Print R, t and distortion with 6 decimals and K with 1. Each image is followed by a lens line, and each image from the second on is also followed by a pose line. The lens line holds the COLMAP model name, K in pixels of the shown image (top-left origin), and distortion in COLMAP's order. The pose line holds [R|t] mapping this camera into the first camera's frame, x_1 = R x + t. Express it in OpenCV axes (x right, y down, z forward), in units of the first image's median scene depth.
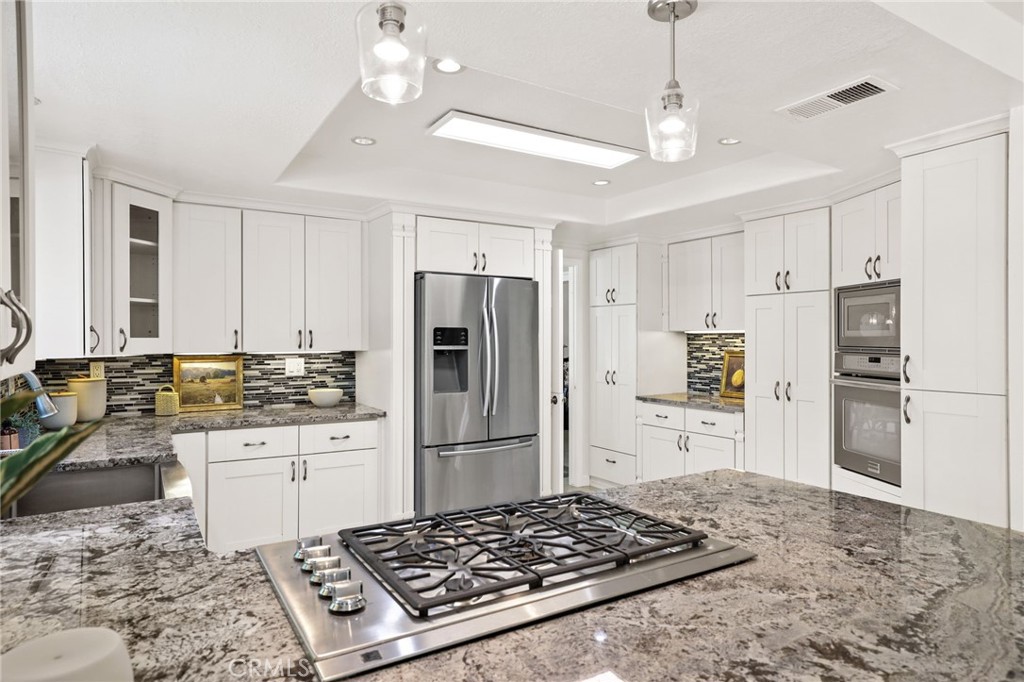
lens RADIAL K [[600.7, 0, 512.0], [0, 600.7, 341.0], [0, 0, 1]] dist [0.001762, 0.000854]
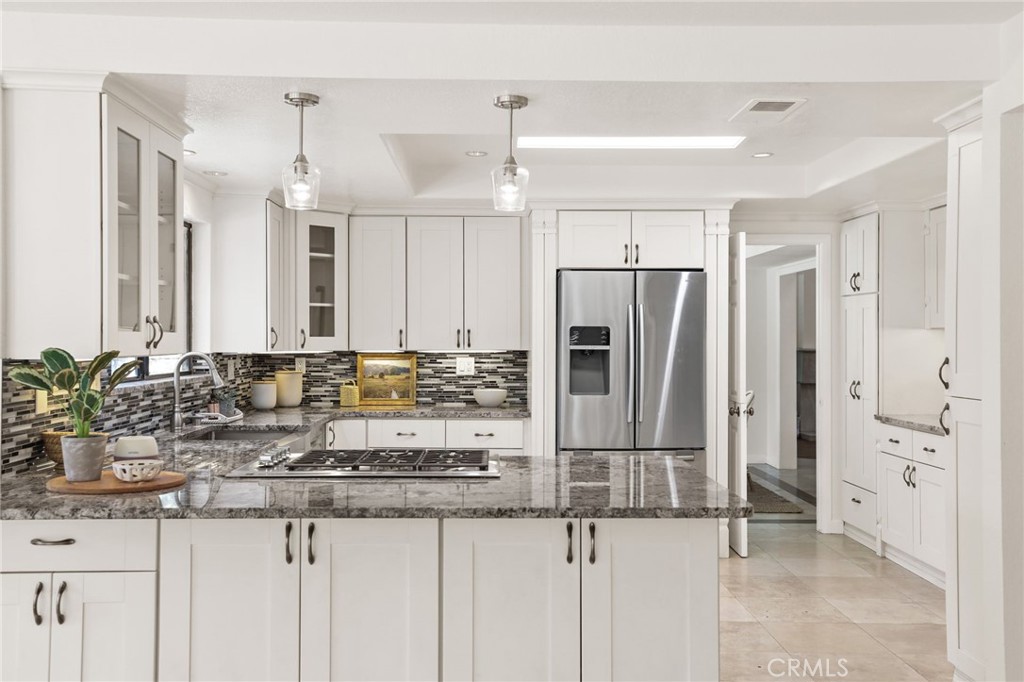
lens RADIAL K [[951.3, 0, 512.0], [0, 951.3, 341.0], [0, 0, 1]] dist [0.072442, 0.005195]
pose [[0.870631, 0.003480, -0.491924, 0.530637], [-0.004121, 0.999991, -0.000219, 0.001575], [0.491919, 0.002218, 0.870638, -0.371321]]
